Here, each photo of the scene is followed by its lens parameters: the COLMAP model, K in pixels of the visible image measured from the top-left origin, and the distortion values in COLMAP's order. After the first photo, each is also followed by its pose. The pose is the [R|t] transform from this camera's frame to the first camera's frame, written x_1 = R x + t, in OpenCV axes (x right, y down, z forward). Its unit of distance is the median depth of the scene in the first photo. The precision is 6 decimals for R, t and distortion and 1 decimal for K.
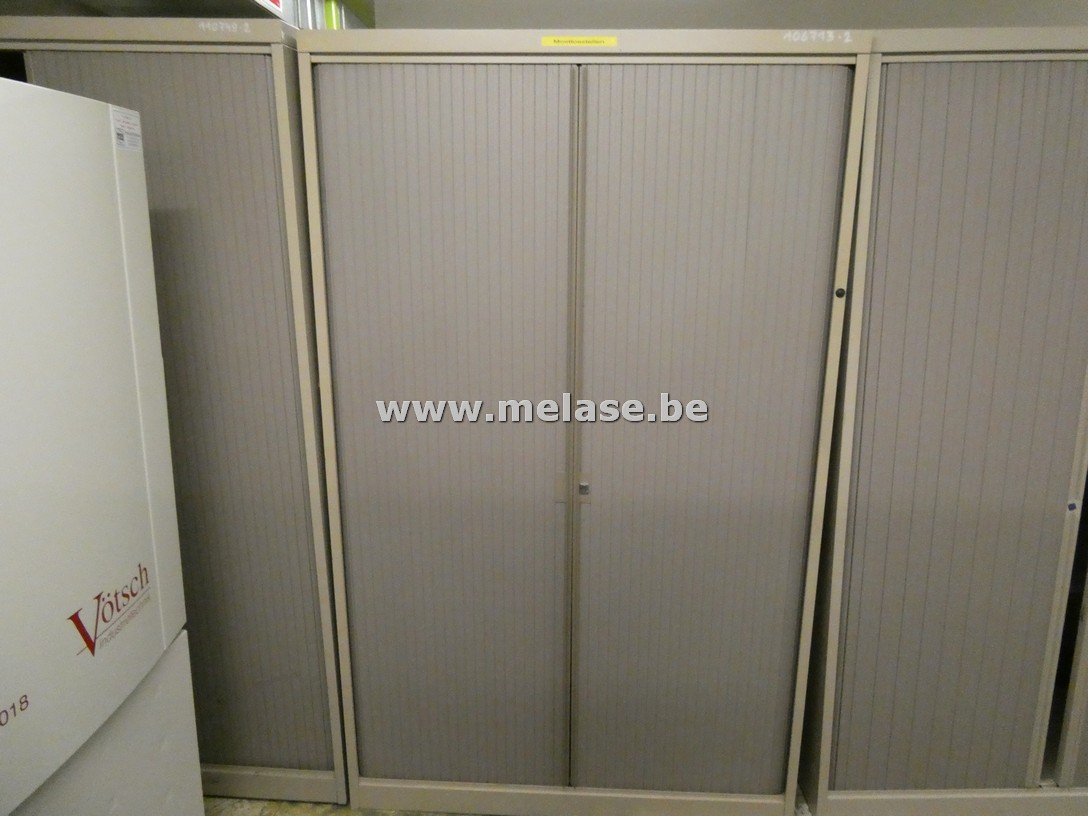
lens RADIAL K [[751.8, 0, 542.0], [0, 751.8, 438.4], [0, 0, 1]] dist [-0.041254, 0.059959]
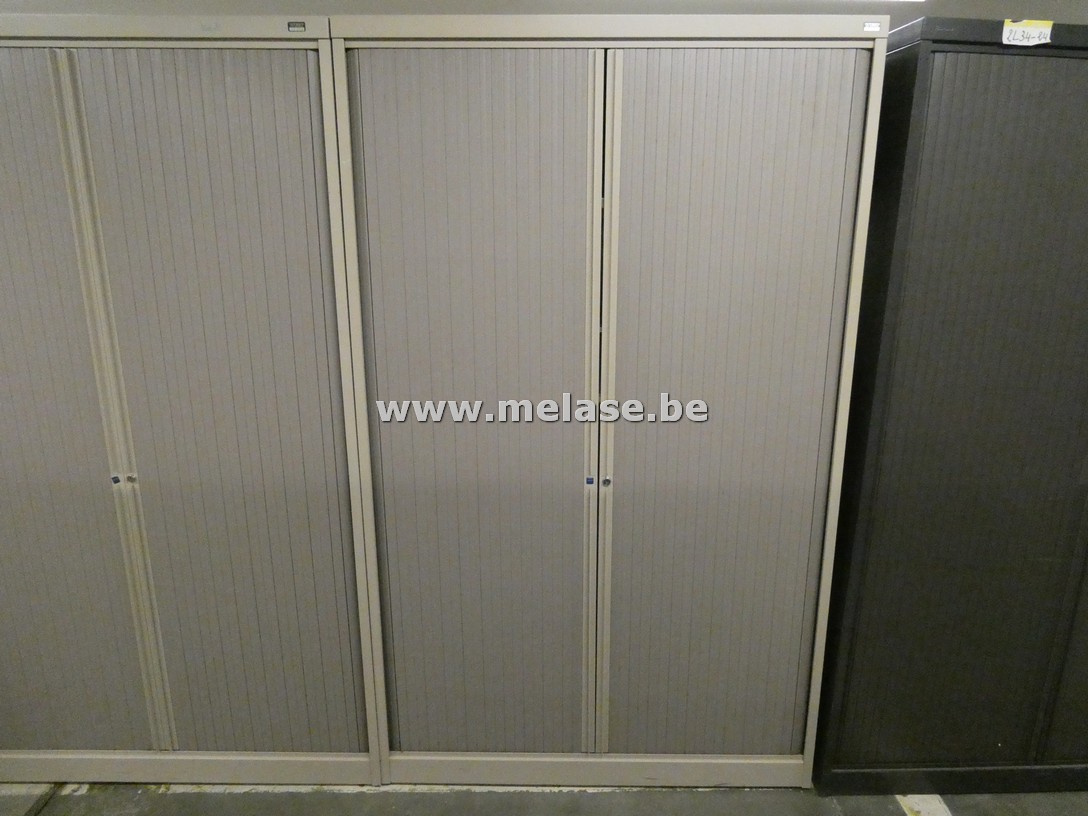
lens RADIAL K [[729.0, 0, 800.9], [0, 729.0, 408.9], [0, 0, 1]] dist [-0.023962, 0.027396]
pose [[0.998456, 0.015584, -0.053318, 1.525182], [-0.015559, 0.999879, 0.000889, -0.018151], [0.053325, -0.000058, 0.998577, 0.038179]]
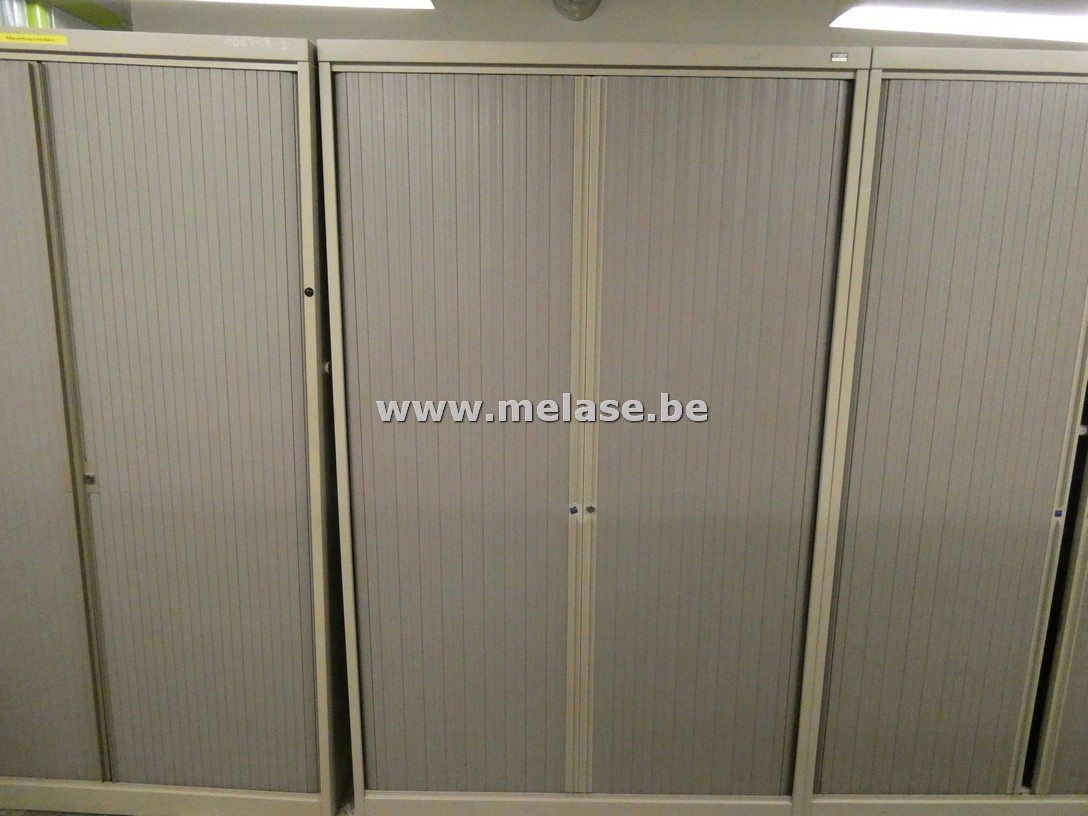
lens RADIAL K [[729.0, 0, 800.9], [0, 729.0, 408.9], [0, 0, 1]] dist [-0.023962, 0.027396]
pose [[0.999546, 0.022425, -0.020128, 0.495597], [-0.023184, 0.998997, -0.038298, -0.005781], [0.019249, 0.038747, 0.999064, 0.013749]]
